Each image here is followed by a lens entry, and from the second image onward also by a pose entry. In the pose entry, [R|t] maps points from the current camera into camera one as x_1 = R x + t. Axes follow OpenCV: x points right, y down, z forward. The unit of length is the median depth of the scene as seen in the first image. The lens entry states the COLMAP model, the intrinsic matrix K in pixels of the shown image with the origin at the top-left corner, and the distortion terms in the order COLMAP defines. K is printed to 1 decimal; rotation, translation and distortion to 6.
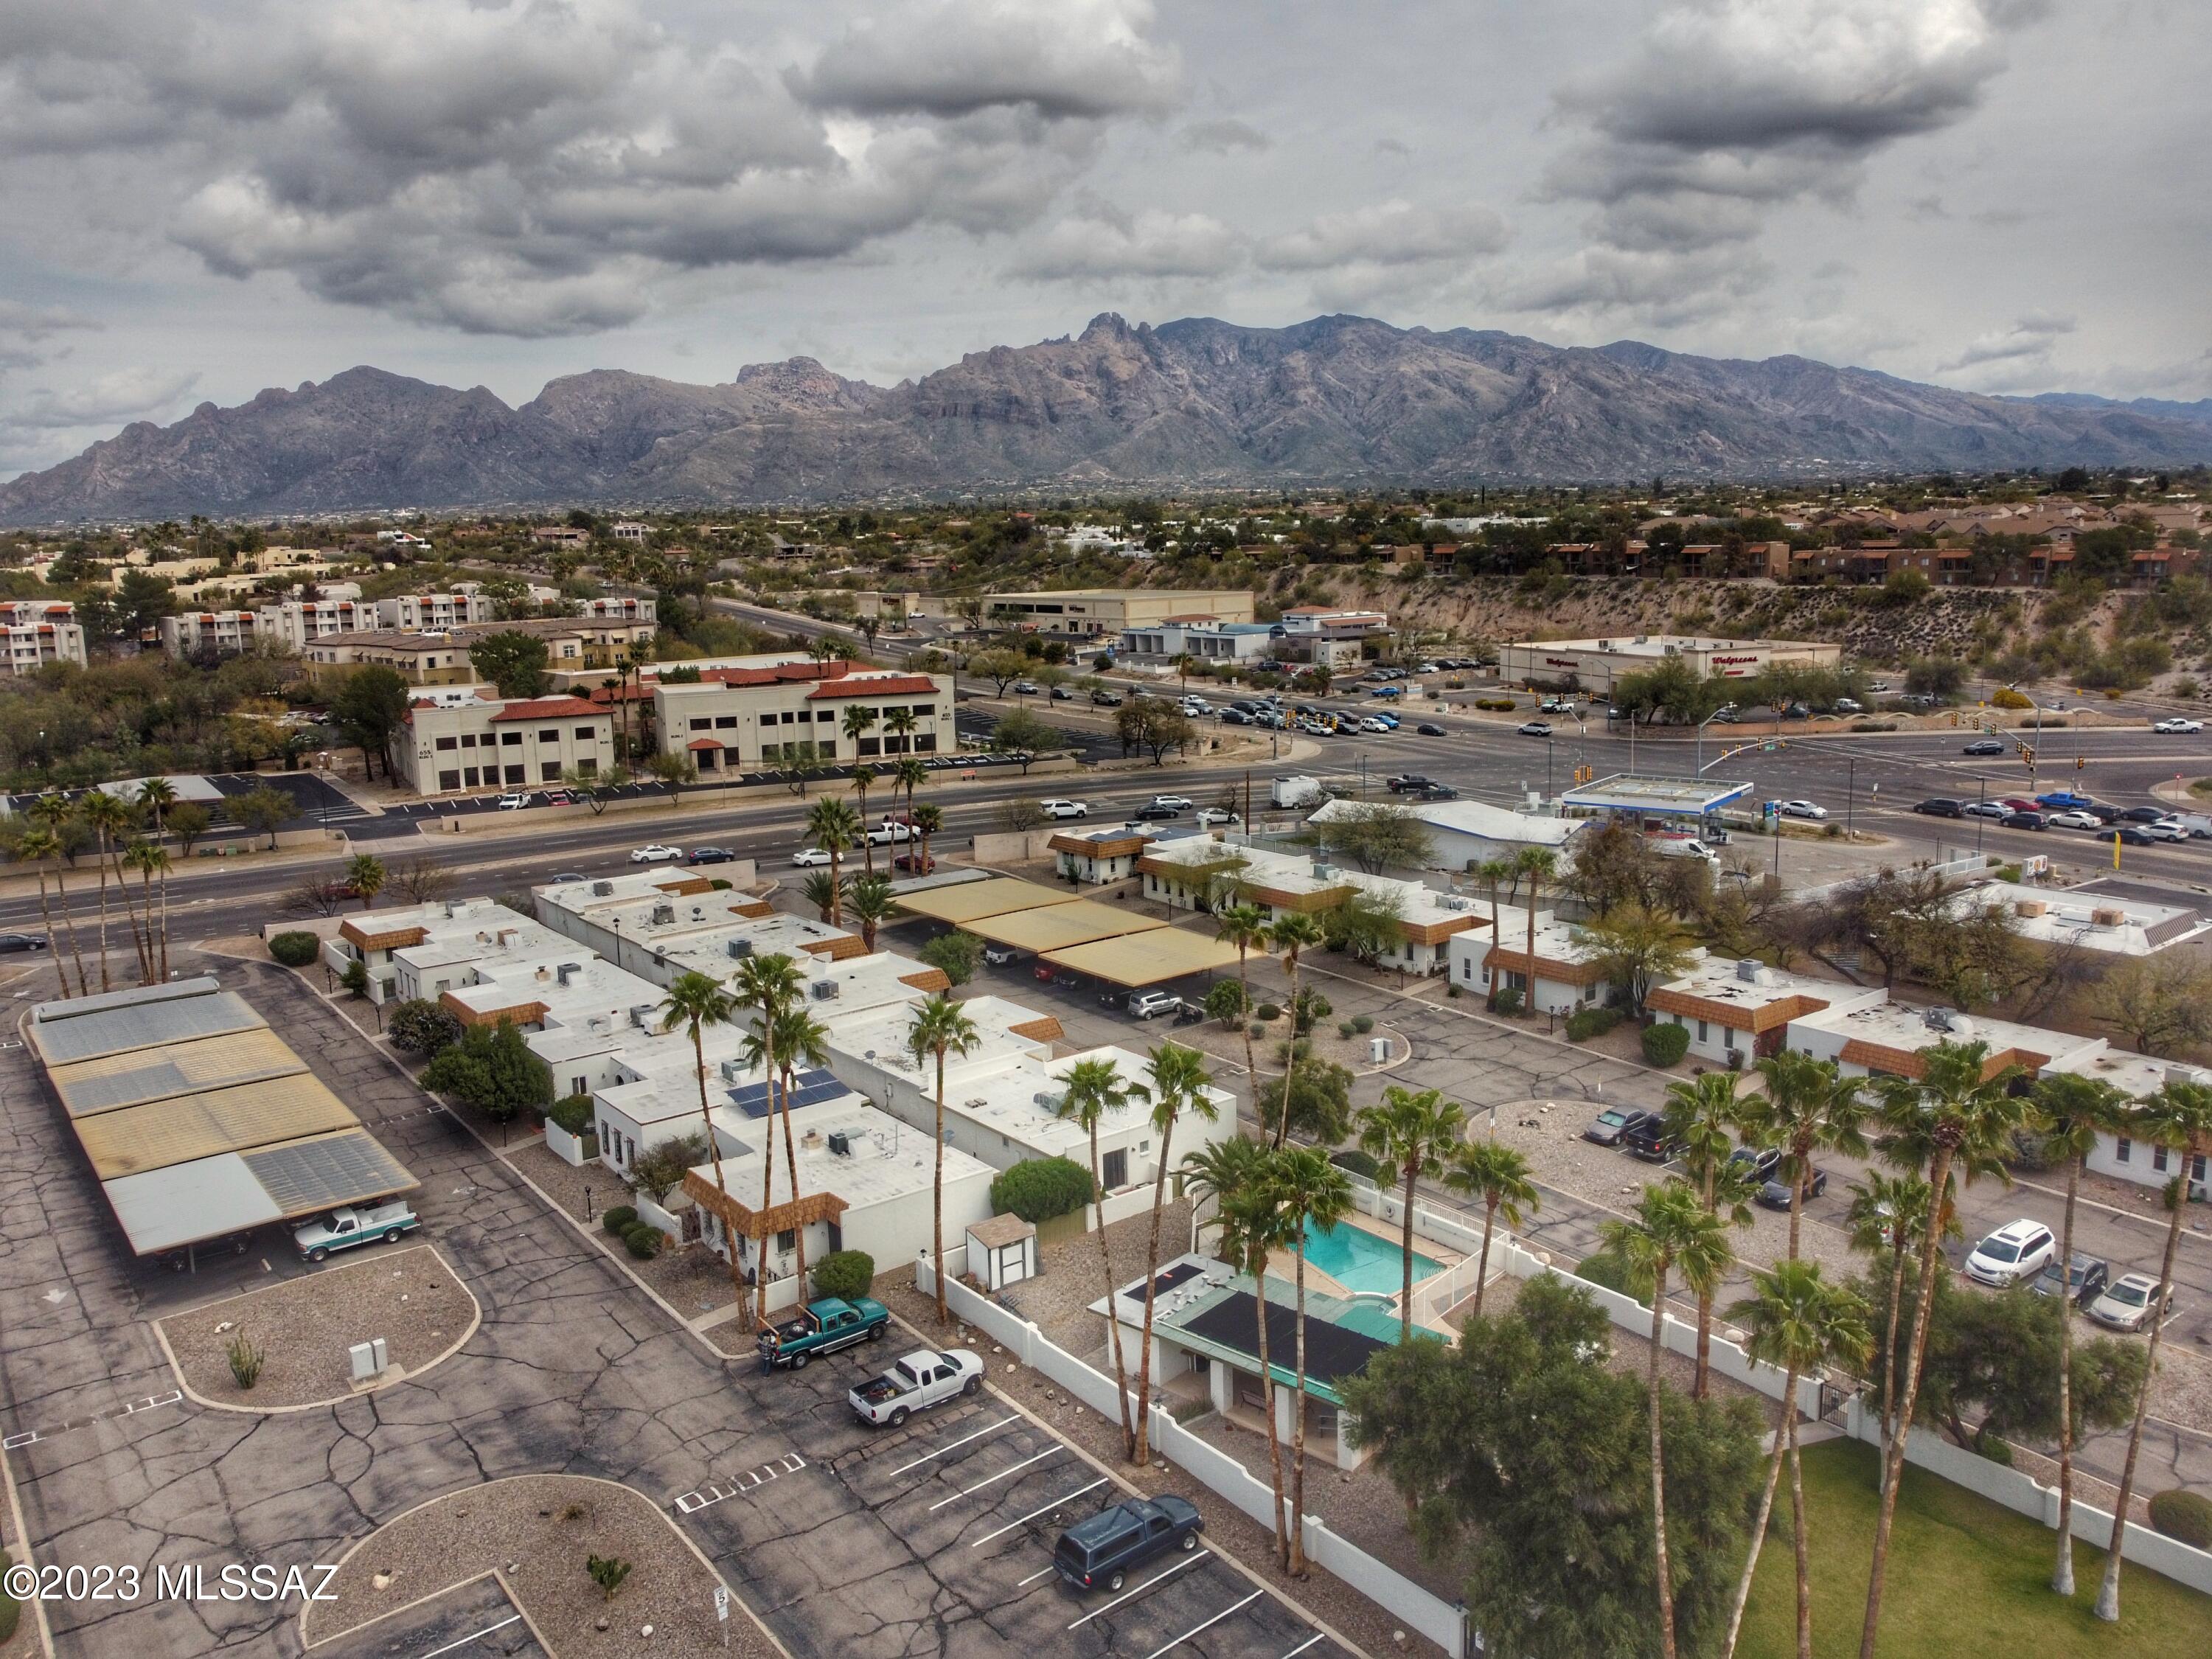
lens RADIAL K [[1687.9, 0, 1114.6], [0, 1687.9, 839.5], [0, 0, 1]] dist [0.003186, 0.004678]
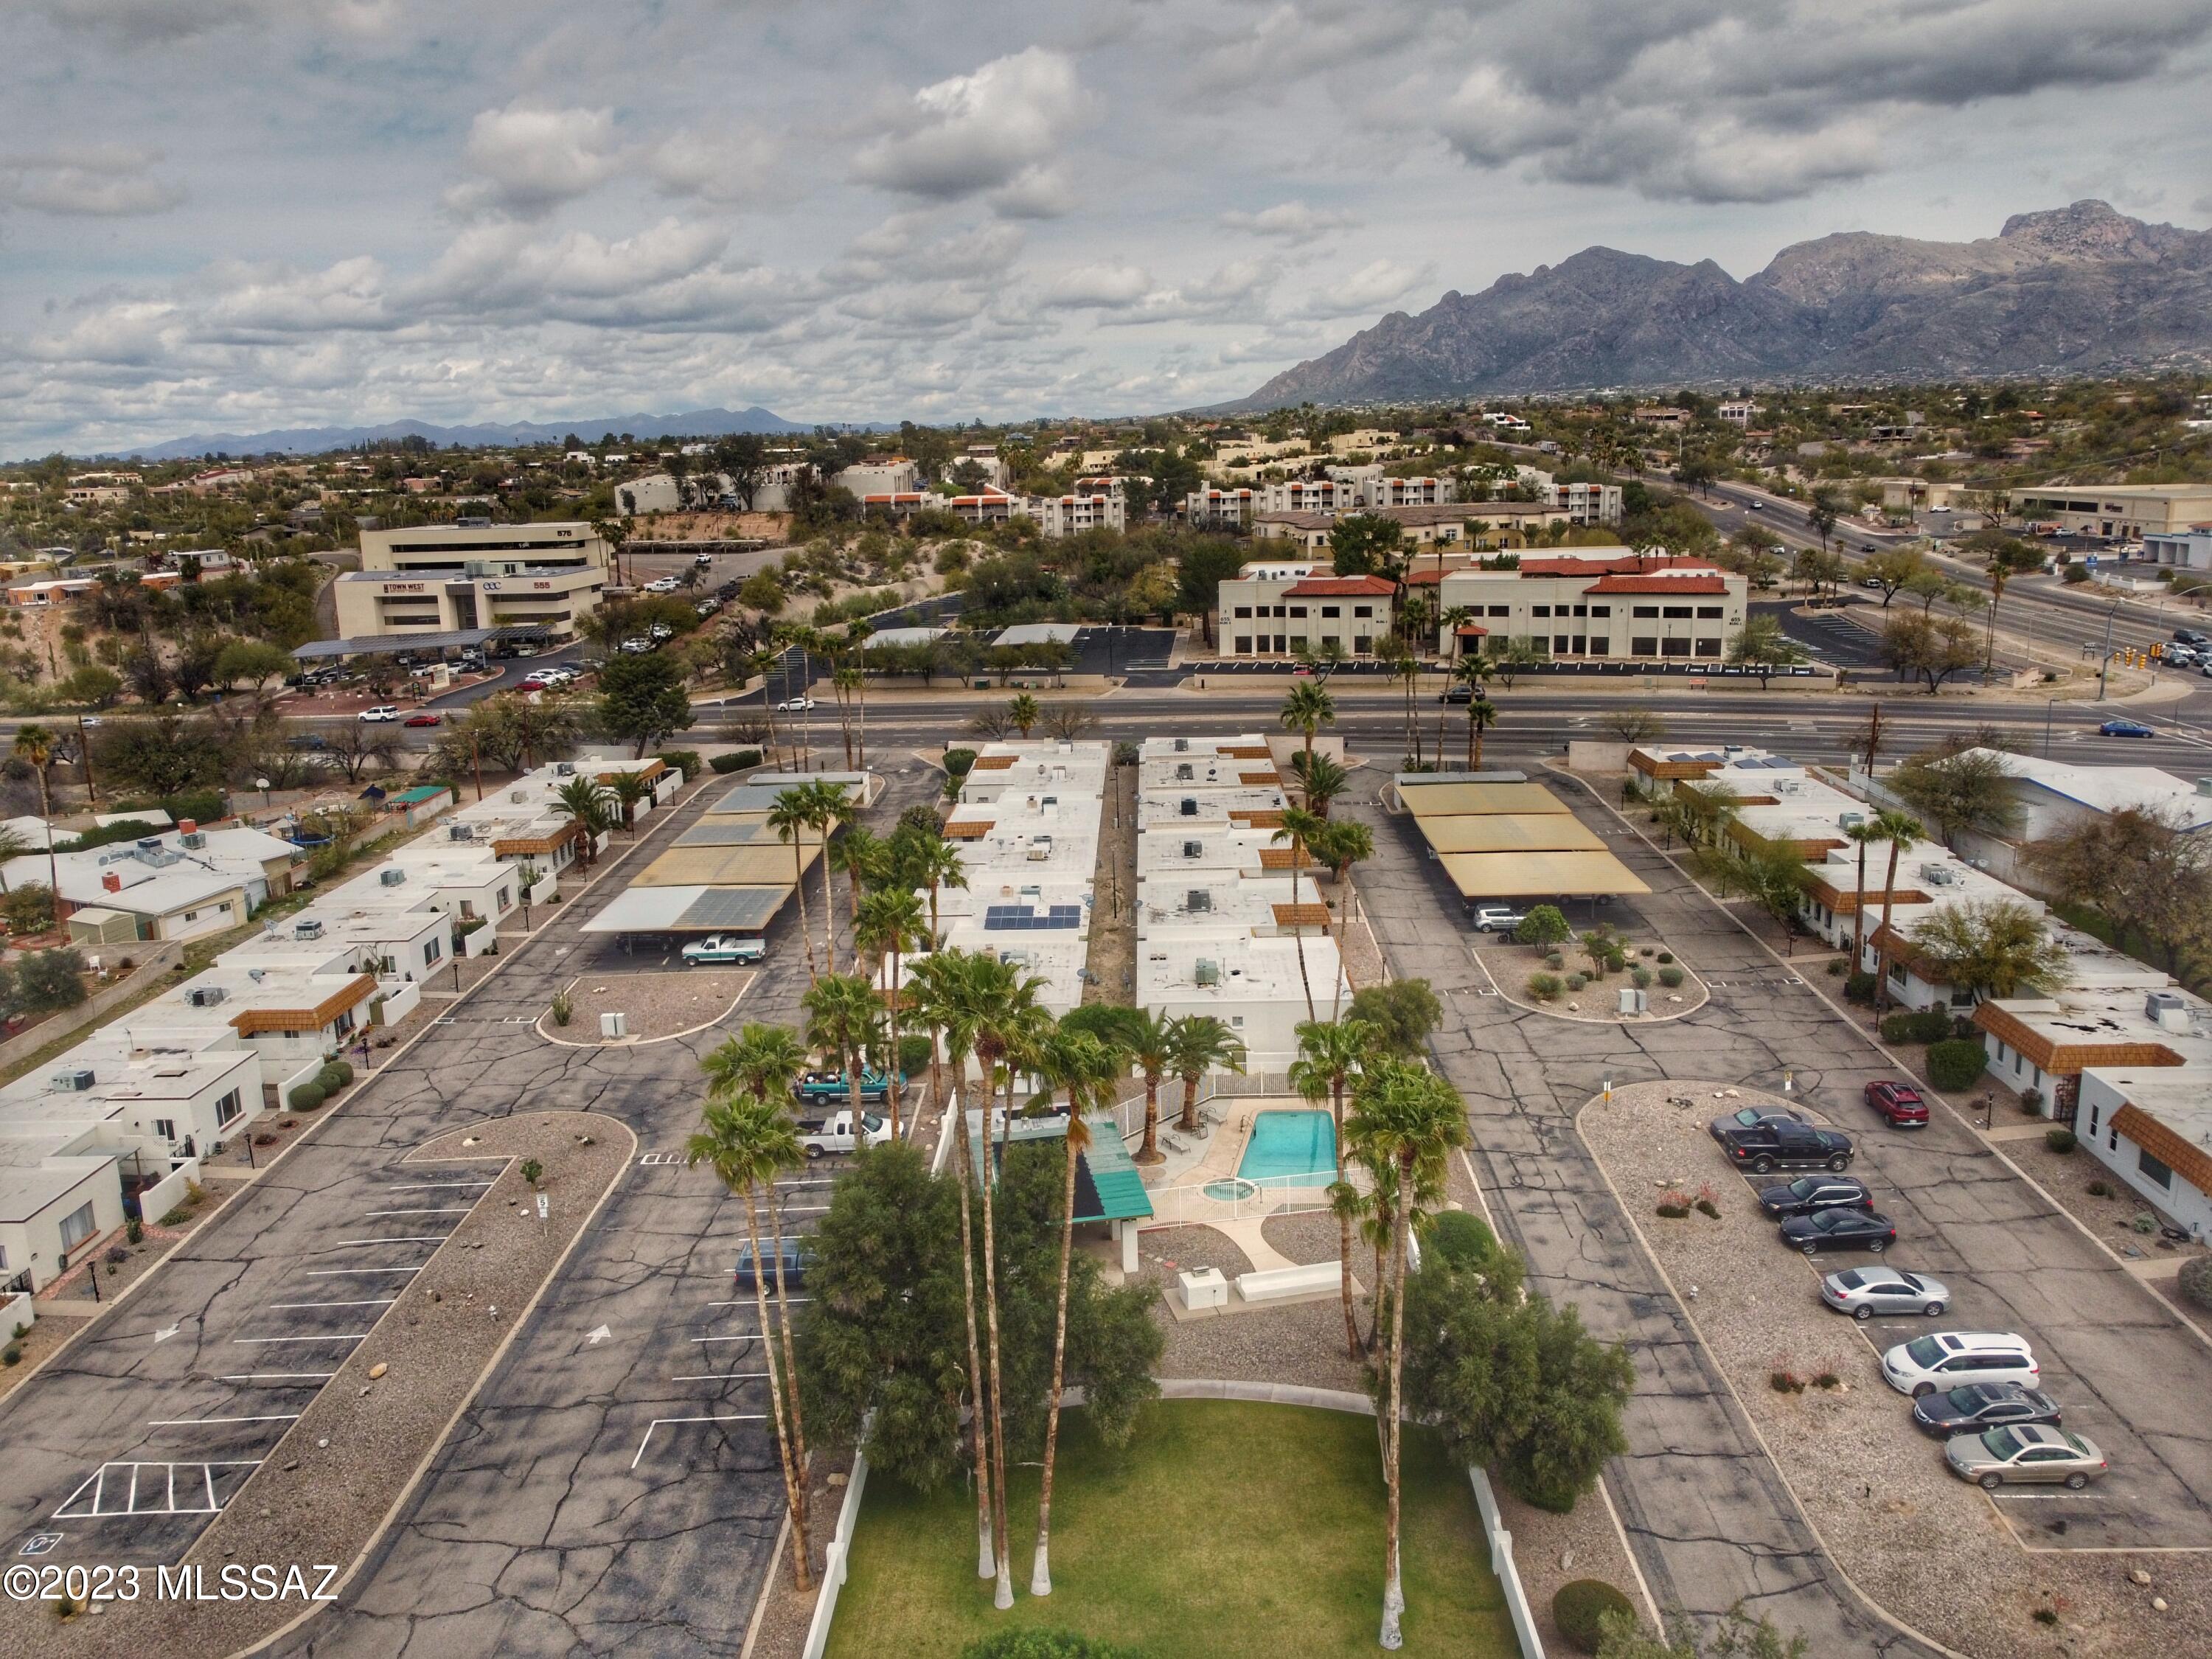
lens RADIAL K [[1687.9, 0, 1152.6], [0, 1687.9, 912.2], [0, 0, 1]] dist [0.003186, 0.004678]
pose [[0.775756, 0.175684, -0.606084, 0.175201], [-0.108267, 0.983276, 0.146444, -0.011091], [0.621676, -0.047986, 0.781804, 0.036234]]
